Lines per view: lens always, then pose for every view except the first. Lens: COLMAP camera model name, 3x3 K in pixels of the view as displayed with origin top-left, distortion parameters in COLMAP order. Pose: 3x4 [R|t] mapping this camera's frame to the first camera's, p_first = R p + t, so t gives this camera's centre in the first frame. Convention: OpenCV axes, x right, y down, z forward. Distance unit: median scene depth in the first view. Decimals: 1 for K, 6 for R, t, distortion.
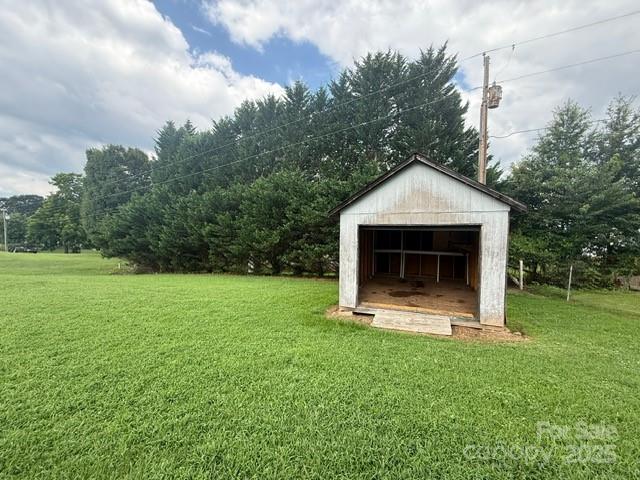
lens RADIAL K [[255.1, 0, 320.0], [0, 255.1, 240.0], [0, 0, 1]] dist [0.003804, 0.000521]
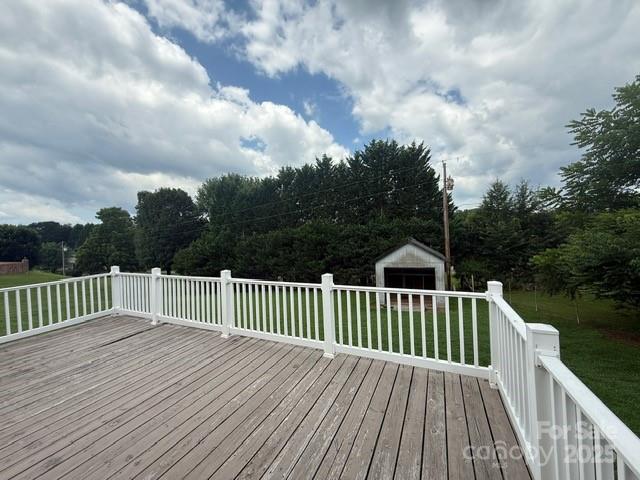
lens RADIAL K [[255.1, 0, 320.0], [0, 255.1, 240.0], [0, 0, 1]] dist [0.003804, 0.000521]
pose [[0.999170, -0.040508, 0.004381, -0.160909], [0.040658, 0.998271, -0.042458, -0.089623], [-0.002654, 0.042600, 0.999089, -0.495711]]
